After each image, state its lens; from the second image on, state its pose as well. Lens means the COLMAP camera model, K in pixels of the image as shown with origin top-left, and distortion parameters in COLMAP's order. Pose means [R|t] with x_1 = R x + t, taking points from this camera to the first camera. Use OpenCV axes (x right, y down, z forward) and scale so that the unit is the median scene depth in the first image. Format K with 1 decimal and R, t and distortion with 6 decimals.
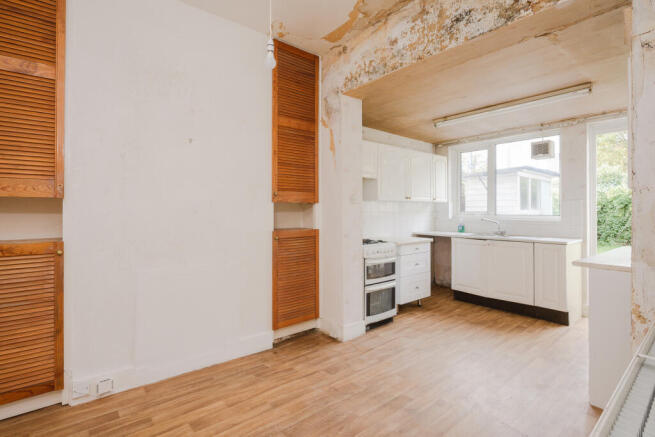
lens RADIAL K [[305.7, 0, 324.5], [0, 305.7, 207.8], [0, 0, 1]] dist [0.003097, 0.000341]
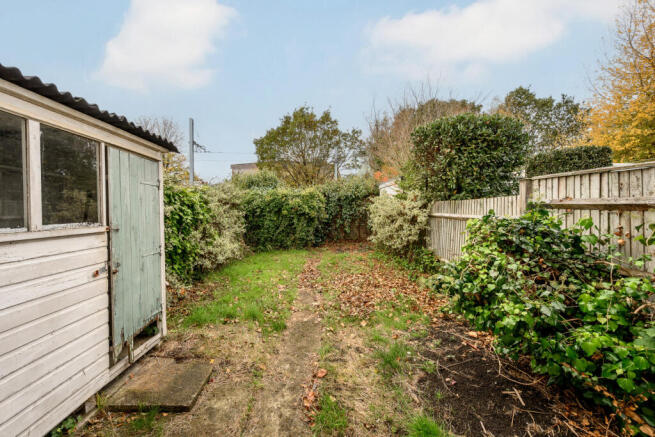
lens RADIAL K [[282.1, 0, 327.5], [0, 282.1, 218.5], [0, 0, 1]] dist [0.000016, -0.000003]
pose [[0.591344, -0.019208, 0.806191, 0.826721], [-0.010558, 0.999446, 0.031557, -0.018306], [-0.806351, -0.027173, 0.590813, 0.816756]]
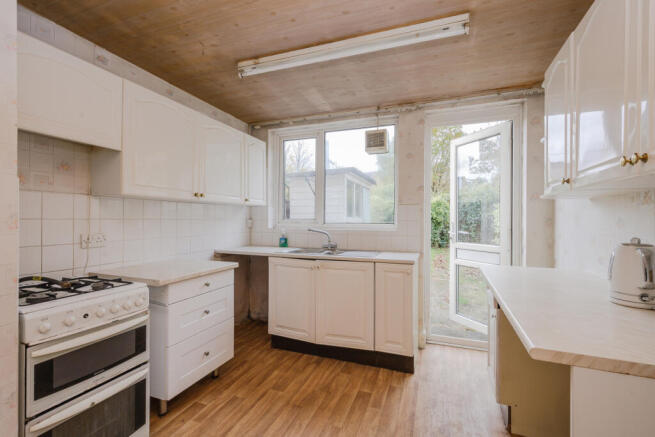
lens RADIAL K [[297.8, 0, 327.5], [0, 297.8, 218.5], [0, 0, 1]] dist [0.000202, 0.000000]
pose [[0.853610, 0.004157, 0.520896, 0.185189], [-0.008466, 0.999947, 0.005894, 0.007299], [-0.520843, -0.009442, 0.853600, 0.377289]]
